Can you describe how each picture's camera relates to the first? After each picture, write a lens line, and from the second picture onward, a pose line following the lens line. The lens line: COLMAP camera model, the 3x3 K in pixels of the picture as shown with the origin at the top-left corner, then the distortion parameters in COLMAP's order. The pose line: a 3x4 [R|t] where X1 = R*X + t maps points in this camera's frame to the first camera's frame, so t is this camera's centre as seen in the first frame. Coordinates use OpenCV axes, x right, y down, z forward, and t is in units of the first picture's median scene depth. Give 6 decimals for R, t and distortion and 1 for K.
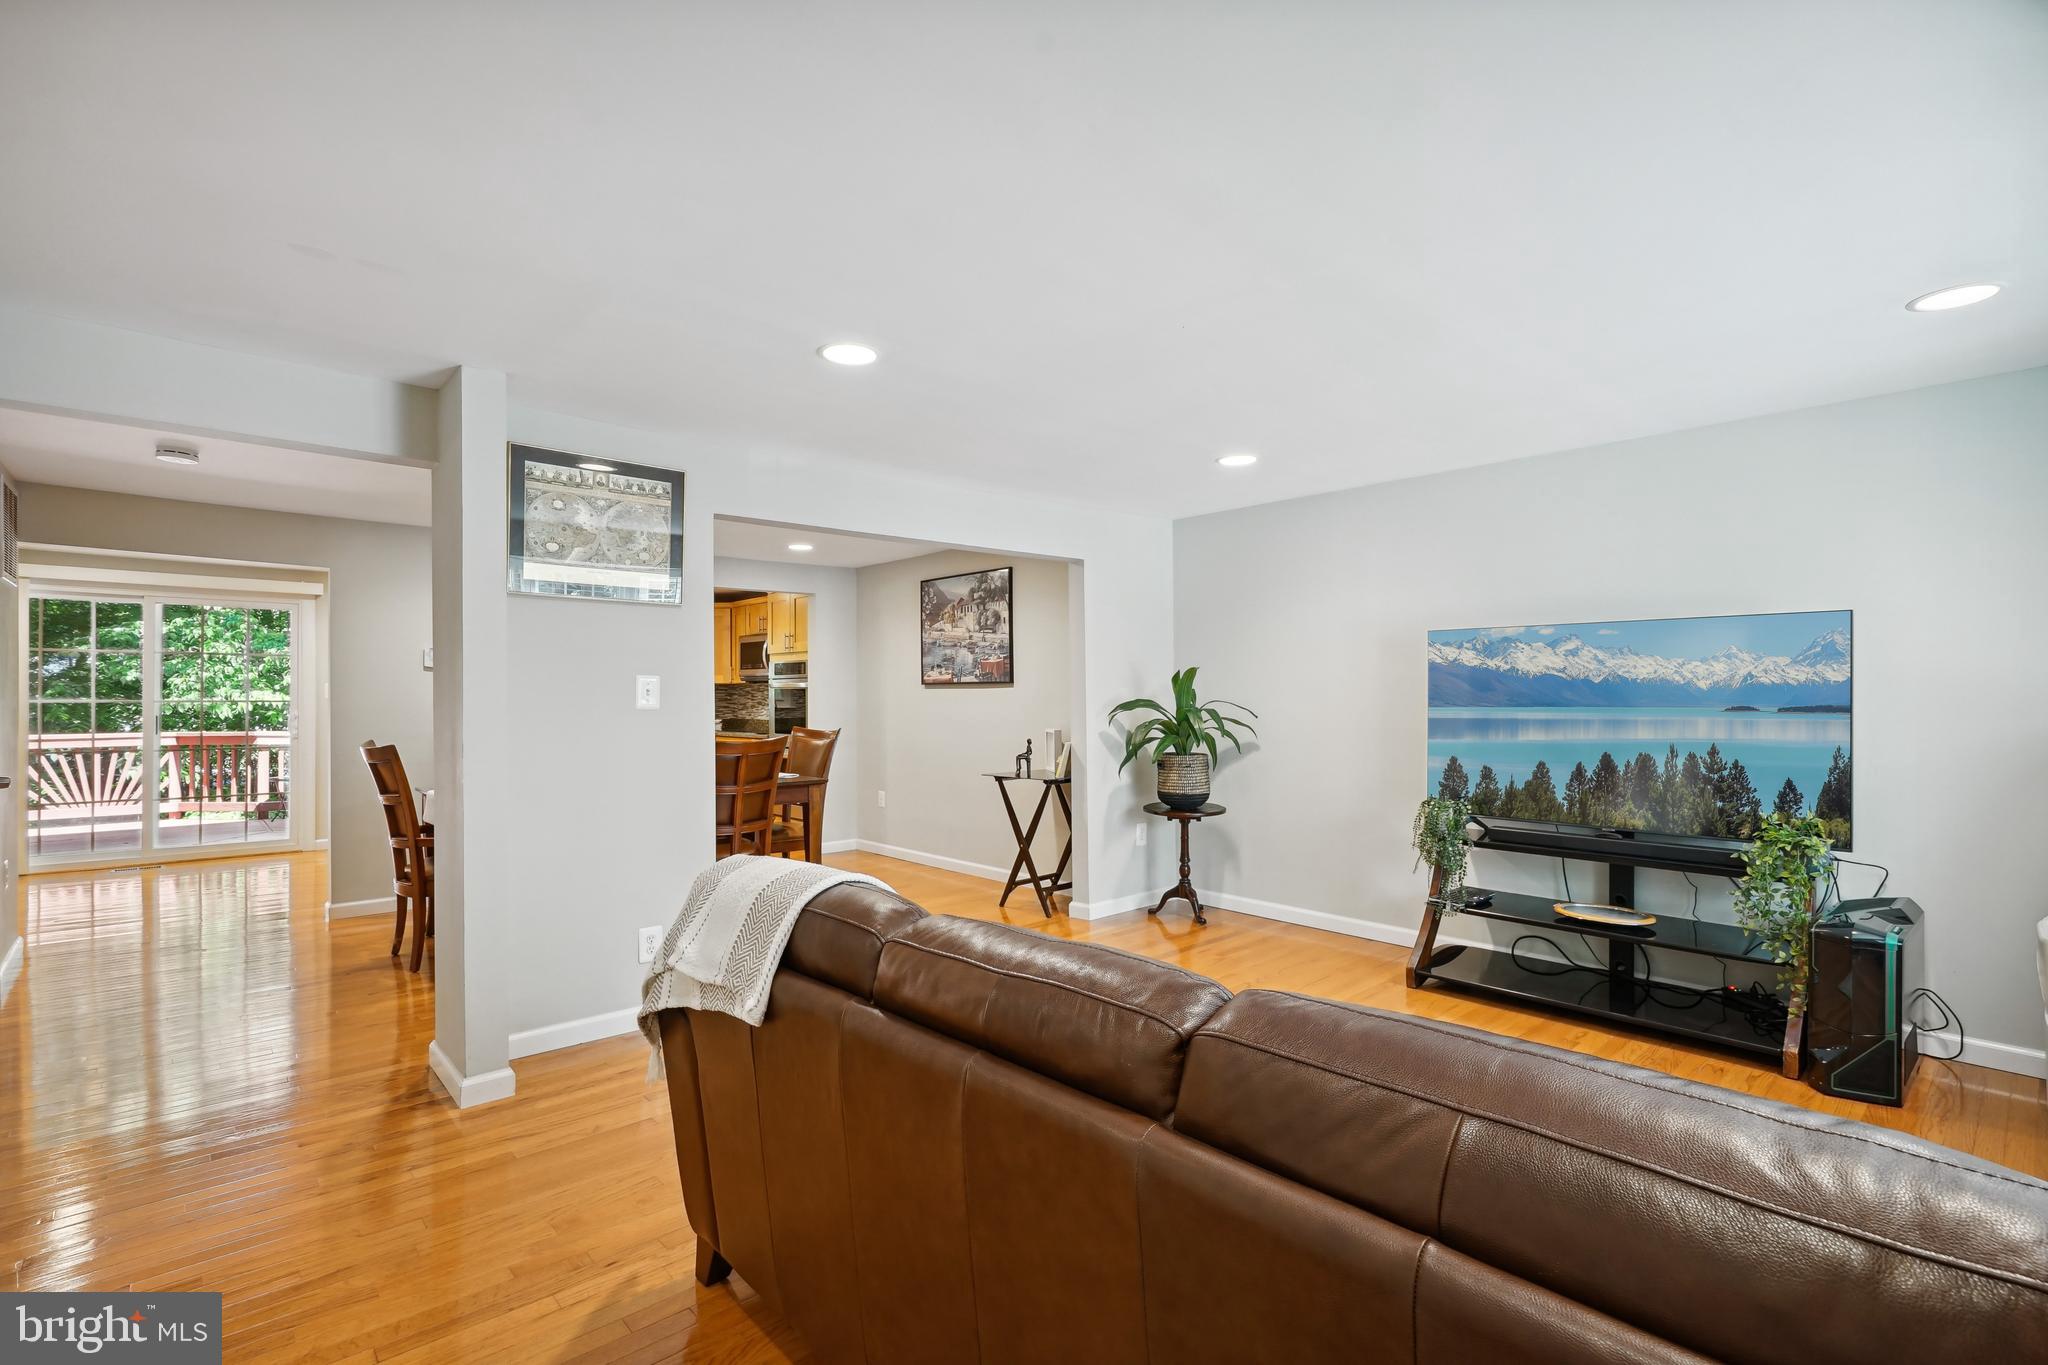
lens RADIAL K [[946.2, 0, 1030.6], [0, 946.2, 689.0], [0, 0, 1]] dist [0.001864, 0.000468]
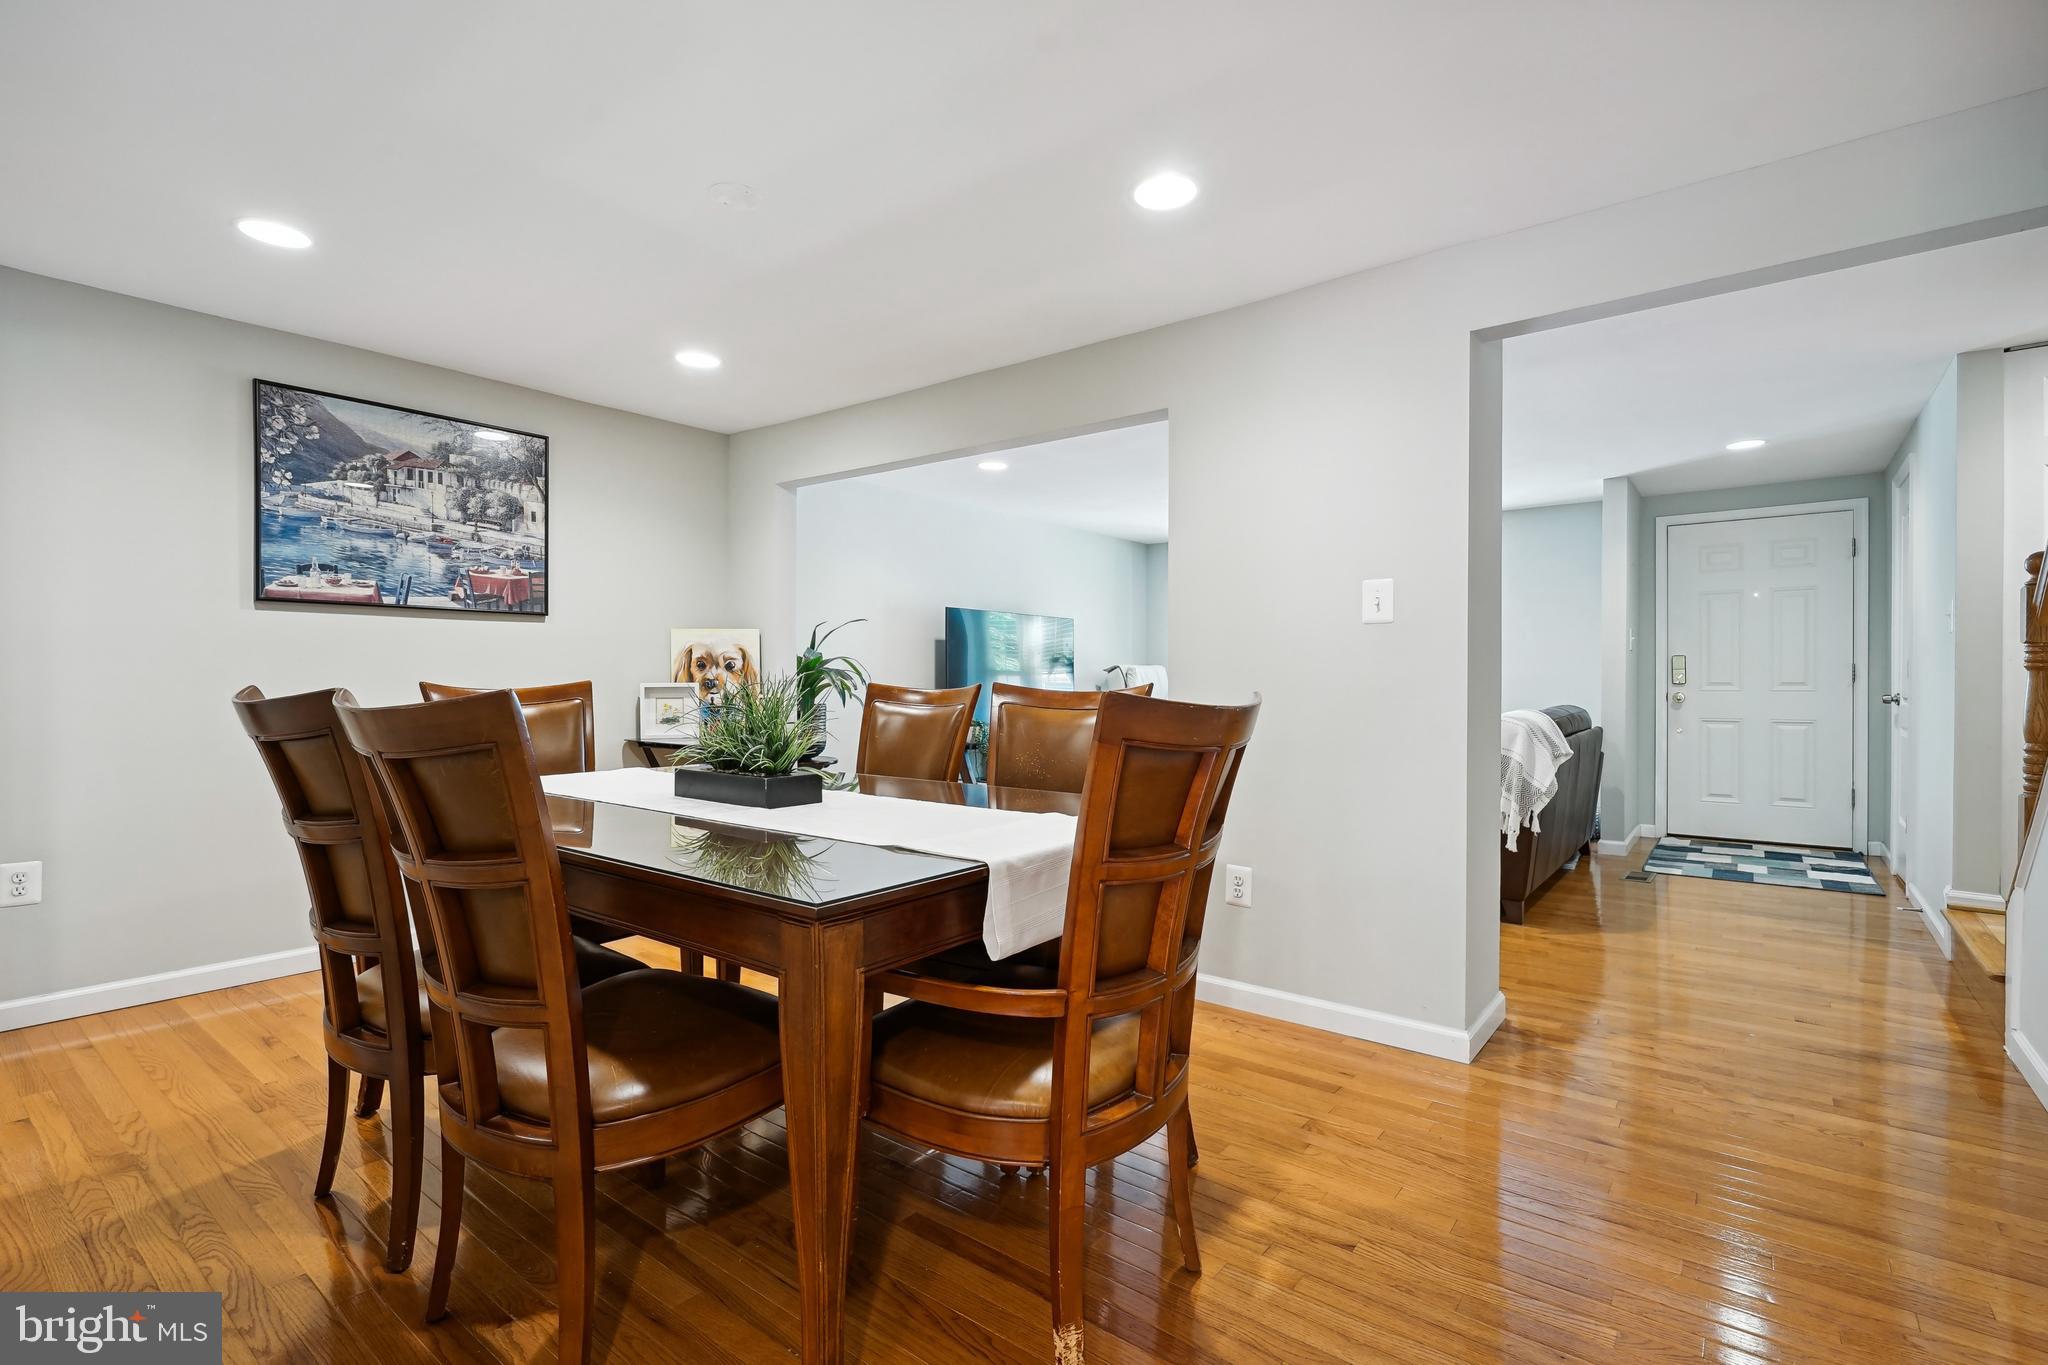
lens RADIAL K [[946.2, 0, 1028.3], [0, 946.2, 695.2], [0, 0, 1]] dist [0.001864, 0.000468]
pose [[-0.160169, -0.006892, 0.987066, -0.674344], [-0.000554, 0.999976, 0.006892, 0.041074], [-0.987089, 0.000557, -0.160169, 0.731904]]
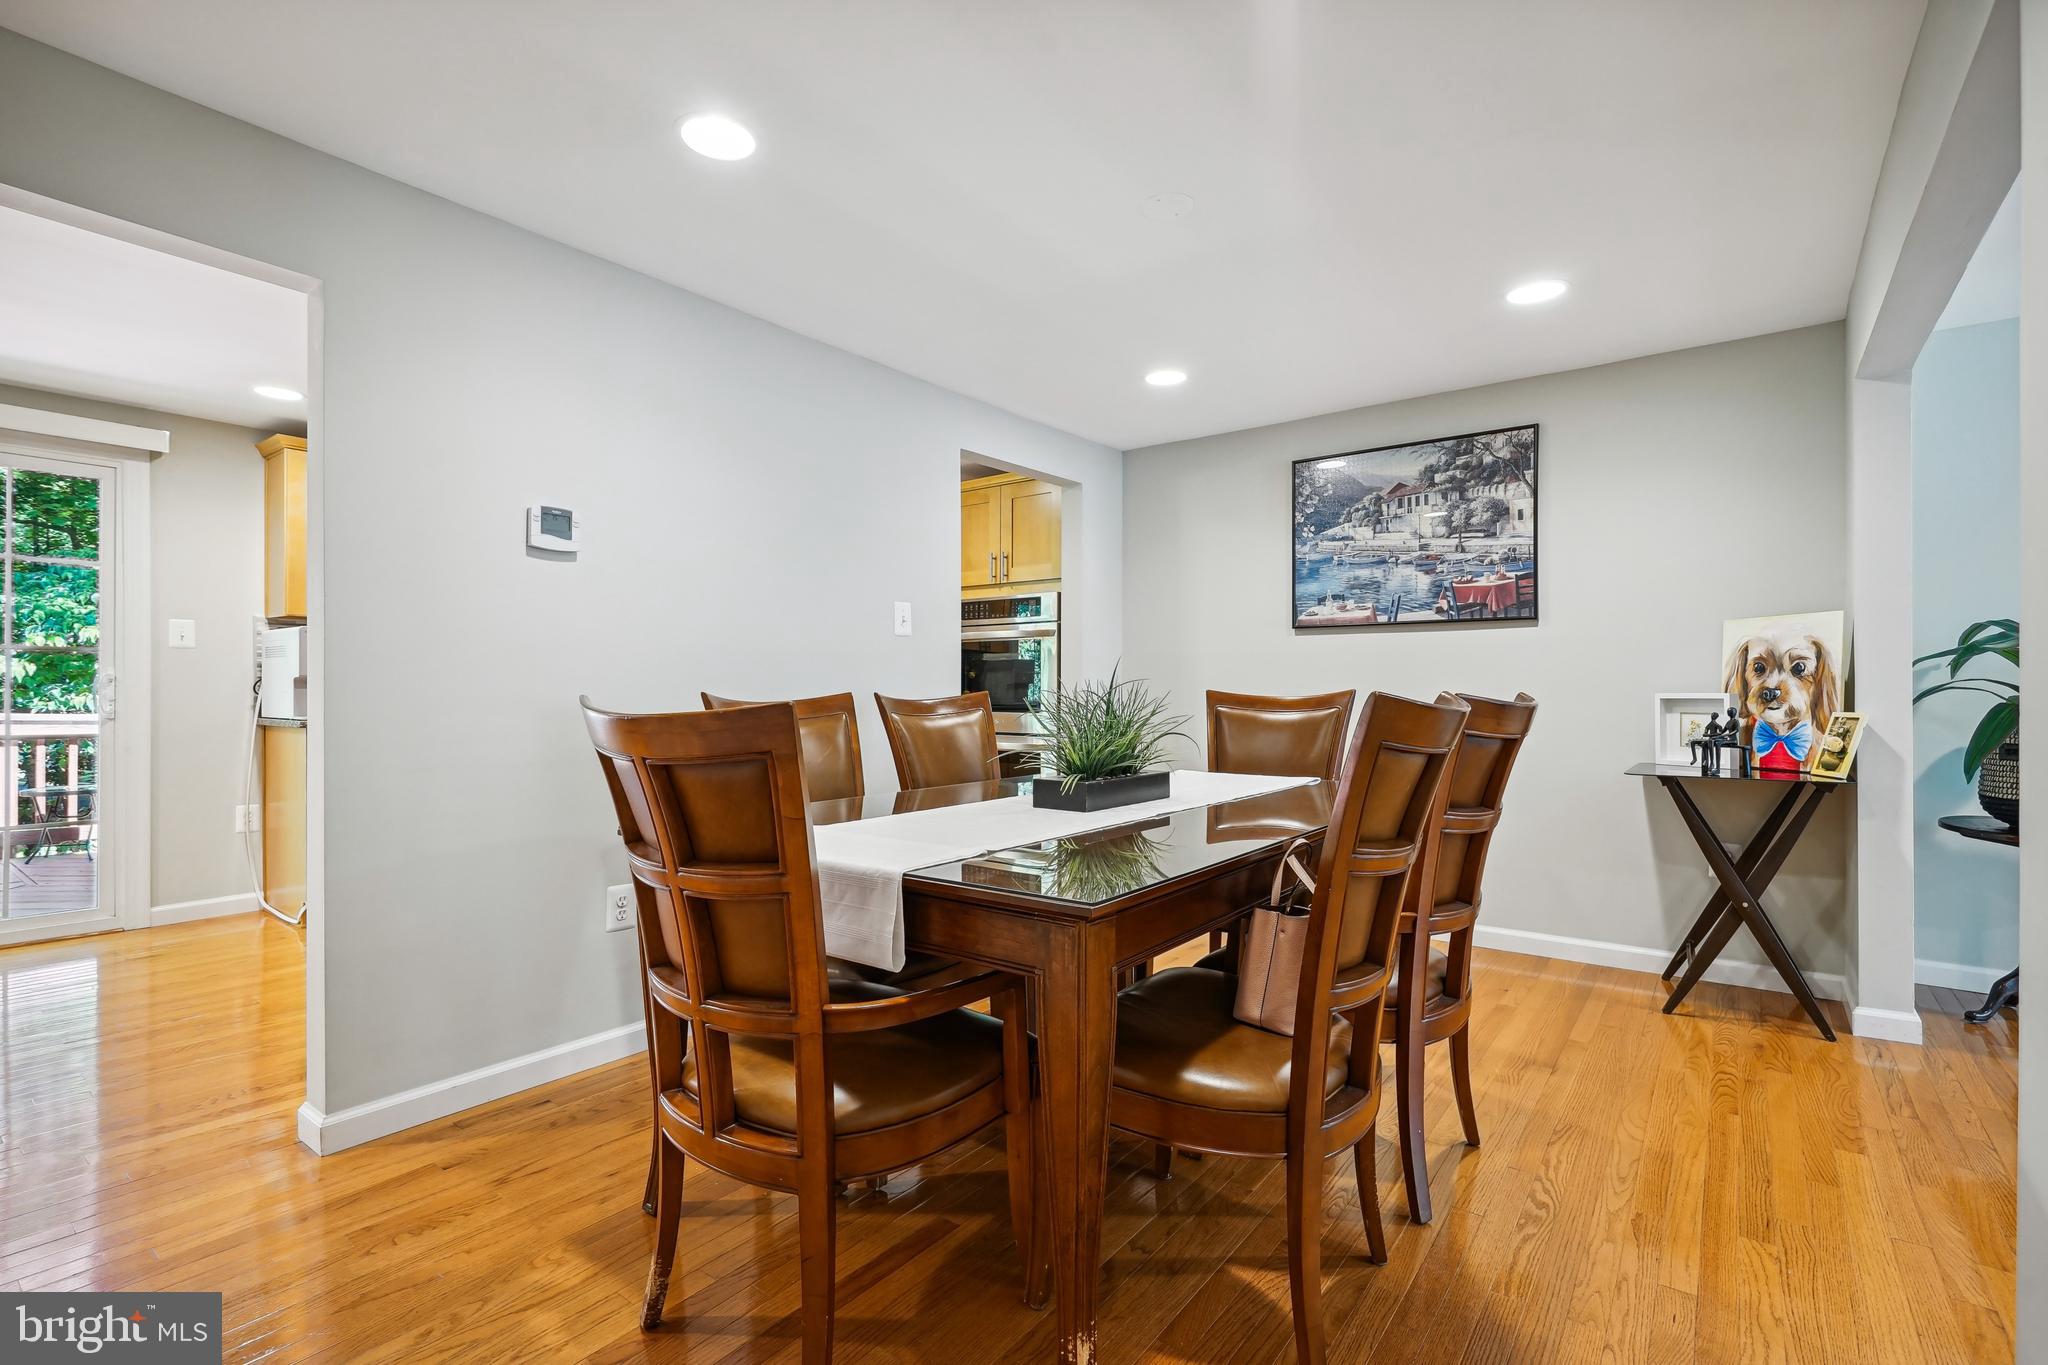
lens RADIAL K [[946.2, 0, 1024.0], [0, 946.2, 679.9], [0, 0, 1]] dist [0.001864, 0.000468]
pose [[0.983880, 0.003875, 0.178787, -0.419114], [-0.003520, 0.999991, -0.002301, 0.032506], [-0.178794, 0.001635, 0.983885, 0.443211]]
